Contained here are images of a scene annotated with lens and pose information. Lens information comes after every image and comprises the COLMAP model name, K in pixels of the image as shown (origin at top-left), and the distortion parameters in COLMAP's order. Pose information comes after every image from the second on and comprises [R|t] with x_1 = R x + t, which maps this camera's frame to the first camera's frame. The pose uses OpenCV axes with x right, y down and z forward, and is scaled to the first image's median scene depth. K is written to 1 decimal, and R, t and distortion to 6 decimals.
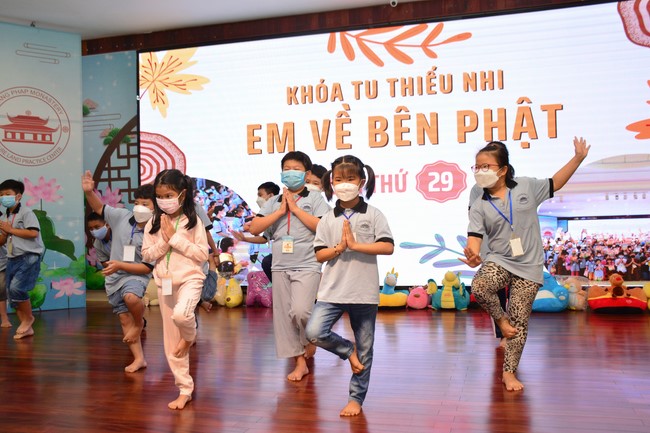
lens RADIAL K [[660.5, 0, 323.4], [0, 660.5, 211.5], [0, 0, 1]] dist [-0.015083, 0.000000]
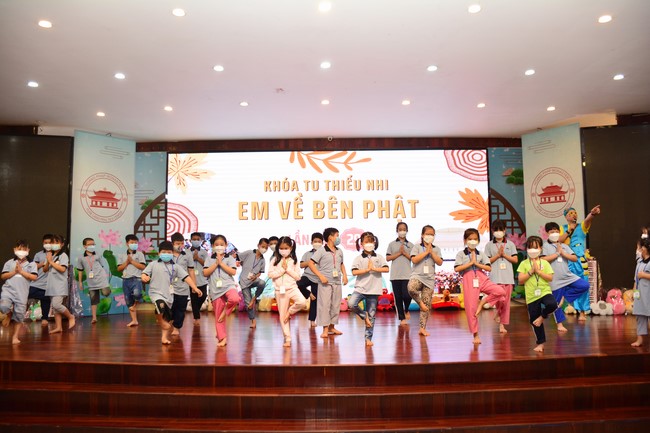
lens RADIAL K [[537.3, 0, 318.0], [0, 537.3, 213.0], [0, 0, 1]] dist [-0.118392, 0.056166]
pose [[0.965341, 0.036431, 0.258437, -0.283145], [-0.017393, 0.996989, -0.075571, -0.005060], [-0.260412, 0.068457, 0.963068, -0.364490]]
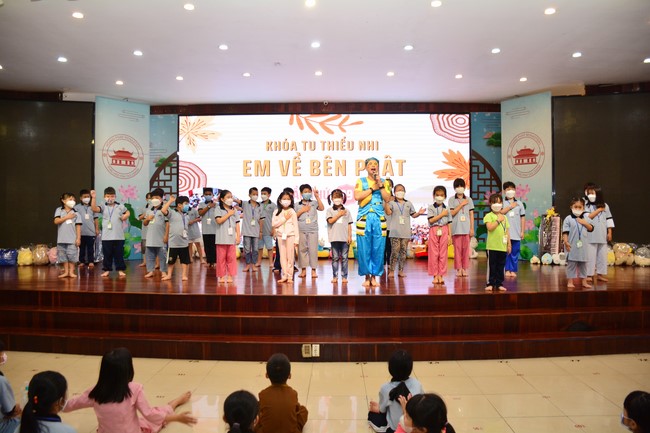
lens RADIAL K [[537.3, 0, 313.7], [0, 537.3, 219.0], [0, 0, 1]] dist [-0.118392, 0.056166]
pose [[0.970652, 0.020270, 0.239634, -0.292053], [-0.026129, 0.999432, 0.021300, -0.004444], [-0.239066, -0.026936, 0.970630, -0.525037]]
